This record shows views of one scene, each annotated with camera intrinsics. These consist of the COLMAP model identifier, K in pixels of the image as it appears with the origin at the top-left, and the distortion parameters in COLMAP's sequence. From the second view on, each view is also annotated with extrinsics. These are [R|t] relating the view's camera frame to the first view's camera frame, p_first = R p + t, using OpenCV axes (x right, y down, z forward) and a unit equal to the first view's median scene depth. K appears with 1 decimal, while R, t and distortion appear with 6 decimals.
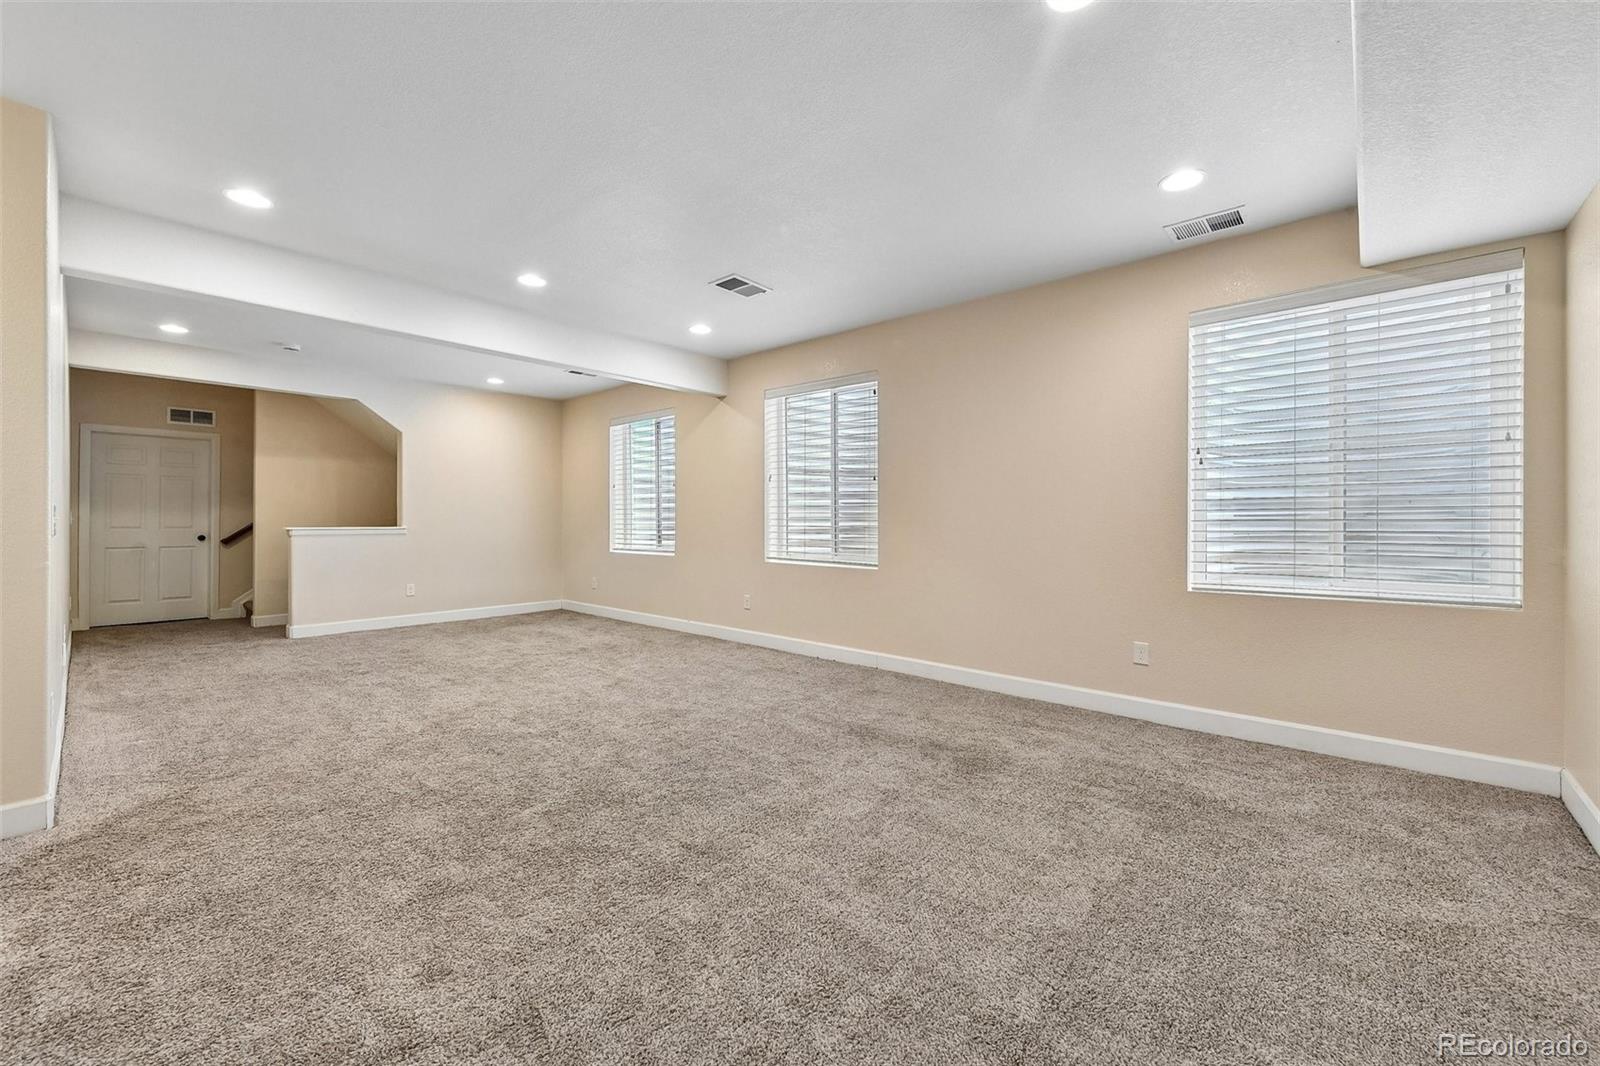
lens RADIAL K [[631.4, 0, 805.2], [0, 631.4, 526.1], [0, 0, 1]] dist [-0.000056, -0.000180]
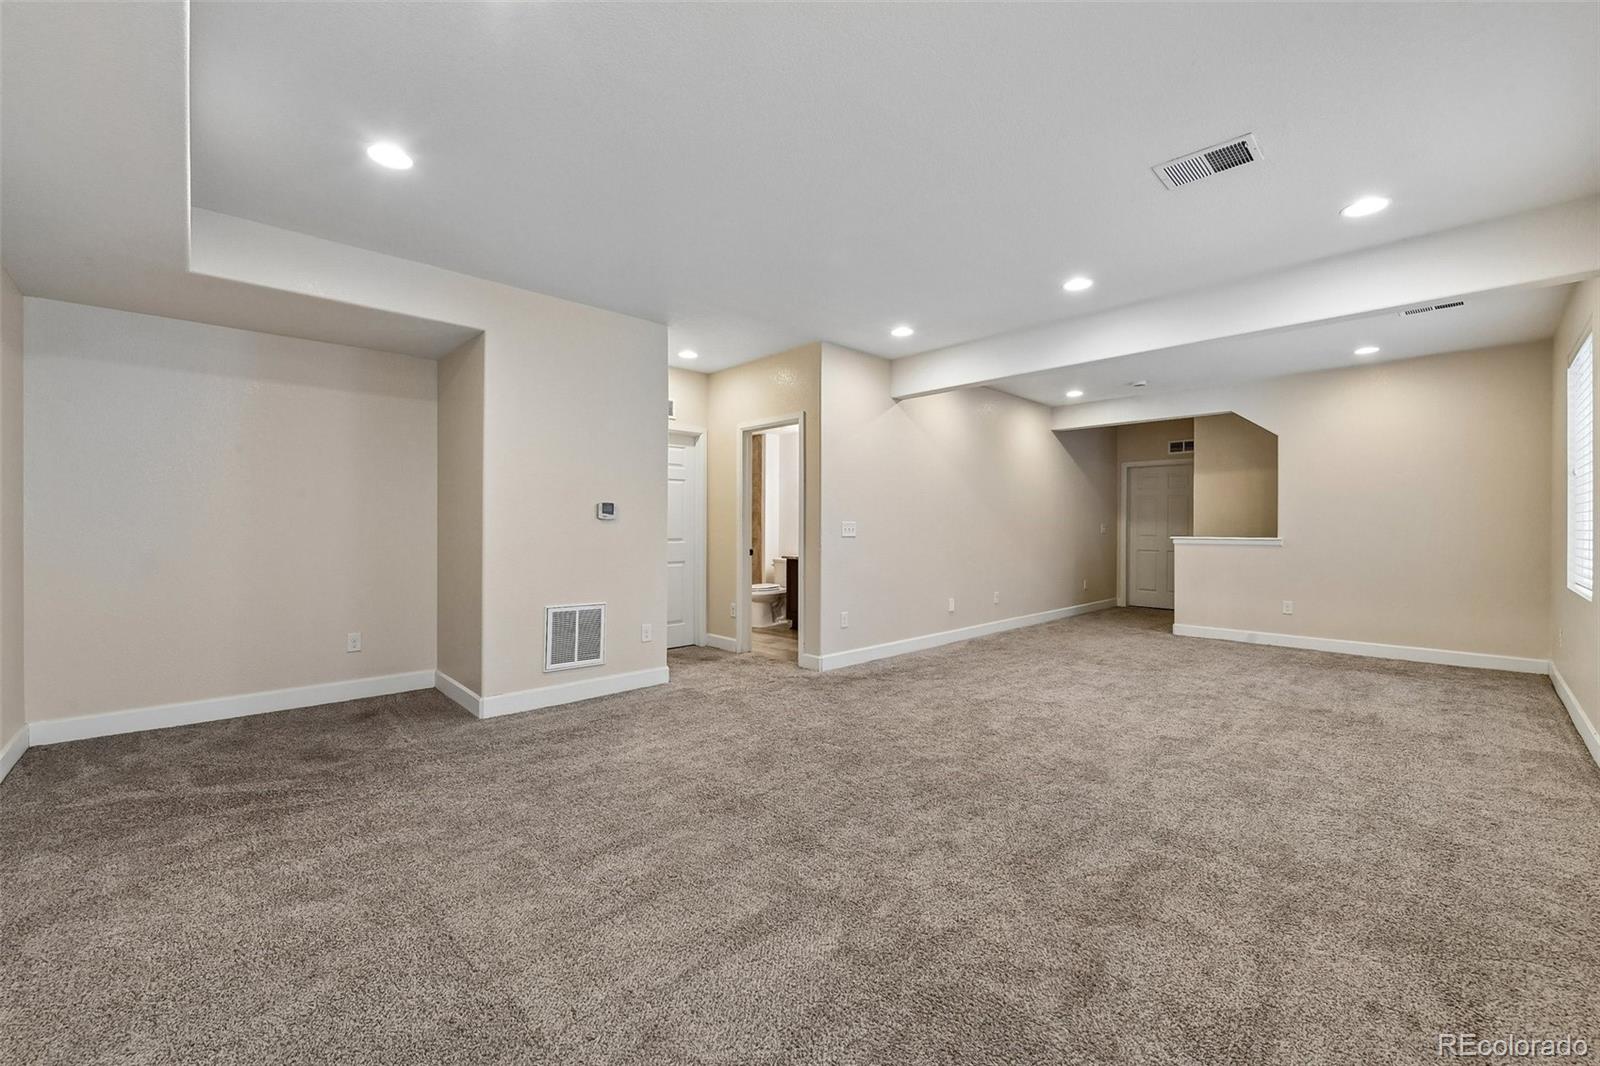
lens RADIAL K [[631.4, 0, 805.2], [0, 631.4, 526.1], [0, 0, 1]] dist [-0.000056, -0.000180]
pose [[-0.074078, -0.005160, -0.997239, 0.435816], [-0.012622, 0.999911, -0.004236, -0.004715], [0.997173, 0.012274, -0.074137, 0.501007]]
